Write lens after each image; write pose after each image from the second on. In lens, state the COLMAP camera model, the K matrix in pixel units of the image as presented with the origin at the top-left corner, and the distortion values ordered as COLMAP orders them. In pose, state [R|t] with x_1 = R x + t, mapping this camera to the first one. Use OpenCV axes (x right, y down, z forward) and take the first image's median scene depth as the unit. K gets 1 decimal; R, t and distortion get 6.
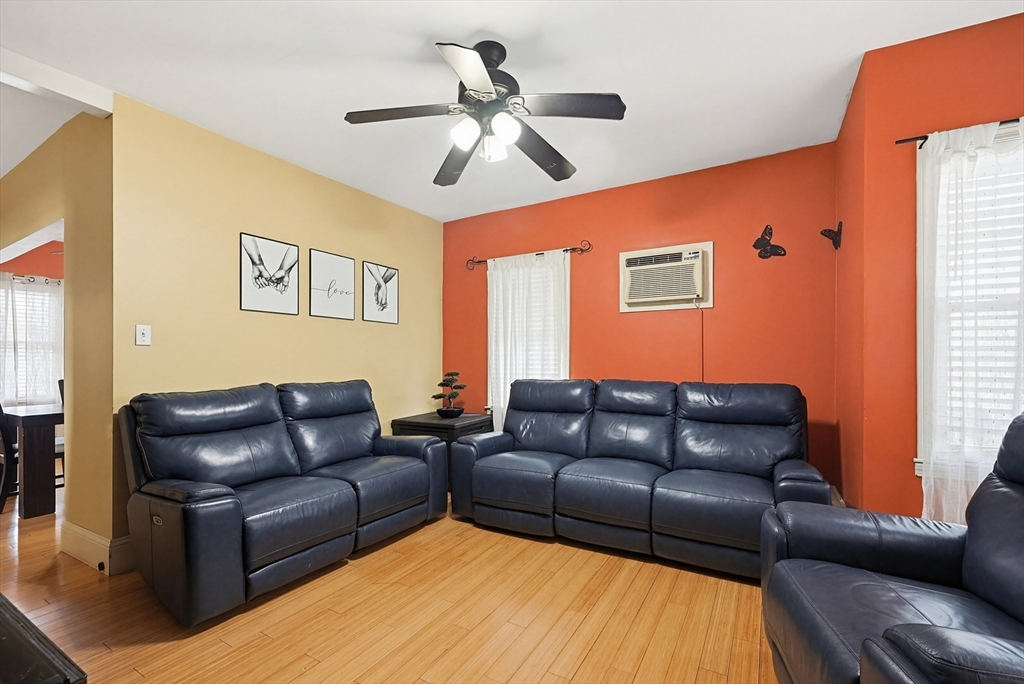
lens RADIAL K [[444.1, 0, 509.8], [0, 444.1, 356.5], [0, 0, 1]] dist [0.021407, 0.000109]
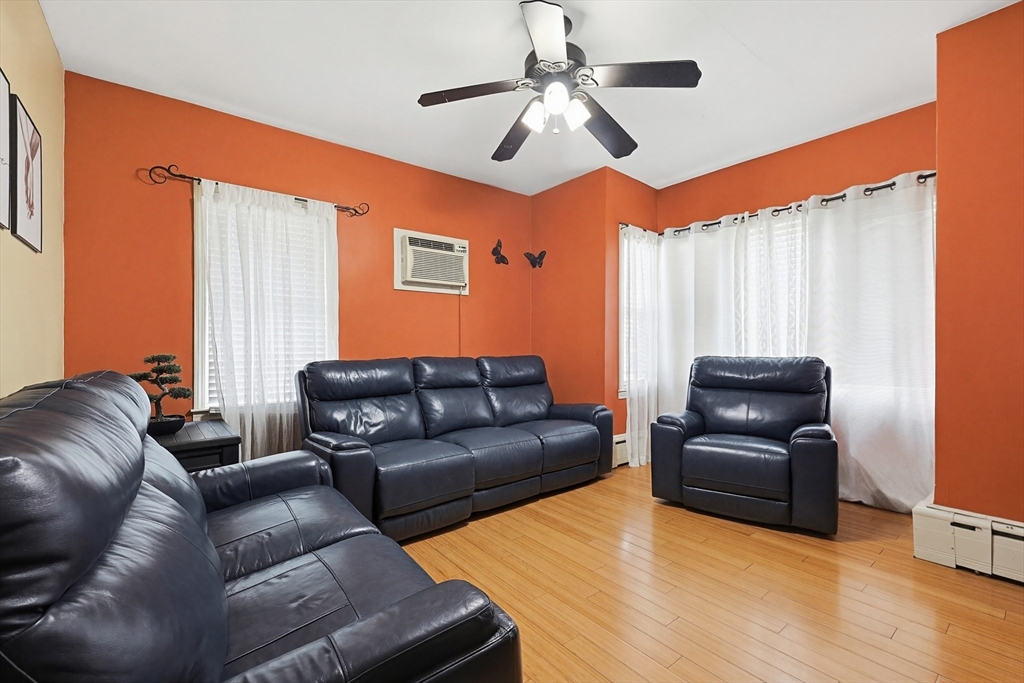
lens RADIAL K [[440.4, 0, 512.0], [0, 440.4, 341.5], [0, 0, 1]] dist [-0.000004, -0.000159]
pose [[0.363906, 0.008797, 0.931394, -0.648341], [-0.007974, 0.999948, -0.006329, 0.023392], [-0.931401, -0.005124, 0.363958, 0.477492]]
